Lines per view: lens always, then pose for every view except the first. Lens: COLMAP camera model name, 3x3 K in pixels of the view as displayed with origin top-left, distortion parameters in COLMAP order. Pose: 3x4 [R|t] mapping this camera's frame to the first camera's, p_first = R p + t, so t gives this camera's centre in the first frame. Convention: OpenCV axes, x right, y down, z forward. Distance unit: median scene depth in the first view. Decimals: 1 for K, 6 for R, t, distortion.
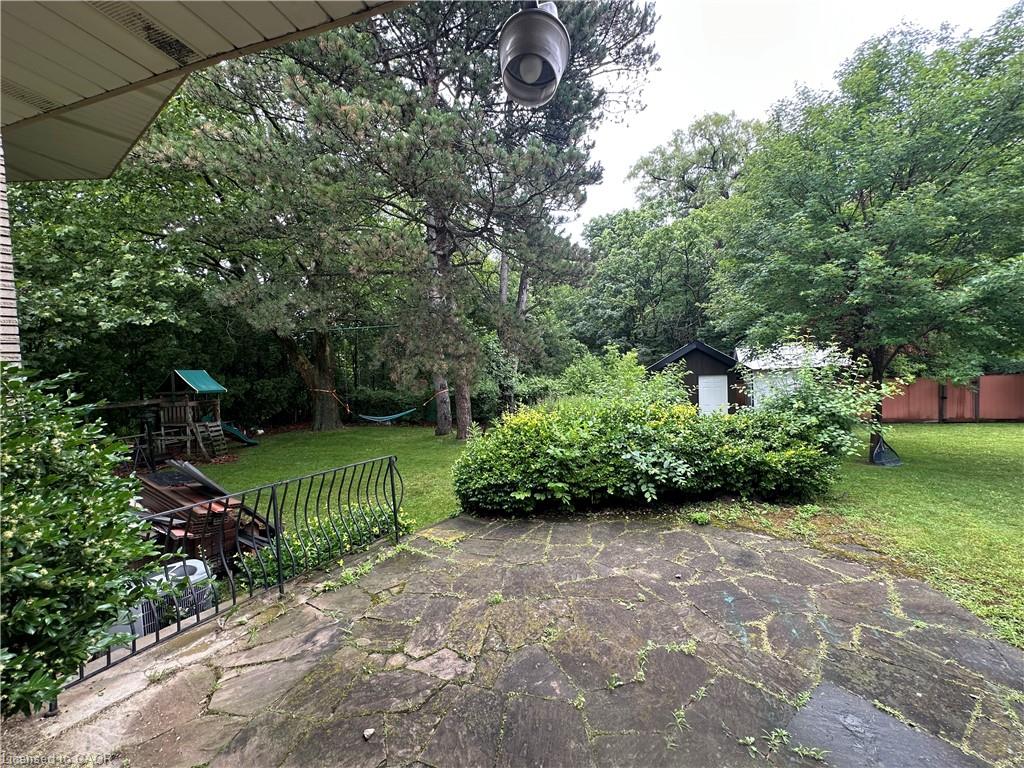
lens RADIAL K [[407.5, 0, 511.2], [0, 407.5, 385.8], [0, 0, 1]] dist [-0.001983, 0.000784]
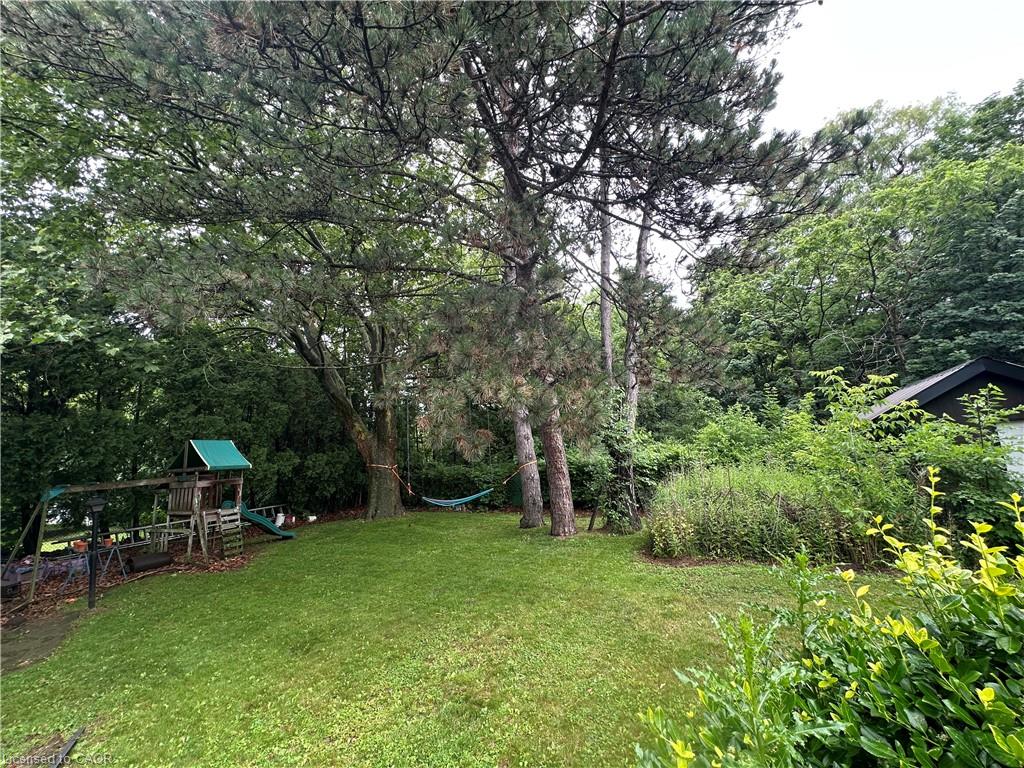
lens RADIAL K [[407.5, 0, 515.4], [0, 407.5, 384.9], [0, 0, 1]] dist [-0.001983, 0.000784]
pose [[0.978697, -0.056306, -0.197436, -0.043692], [0.018128, 0.981602, -0.190078, 0.014521], [0.204506, 0.182450, 0.961712, 0.290946]]
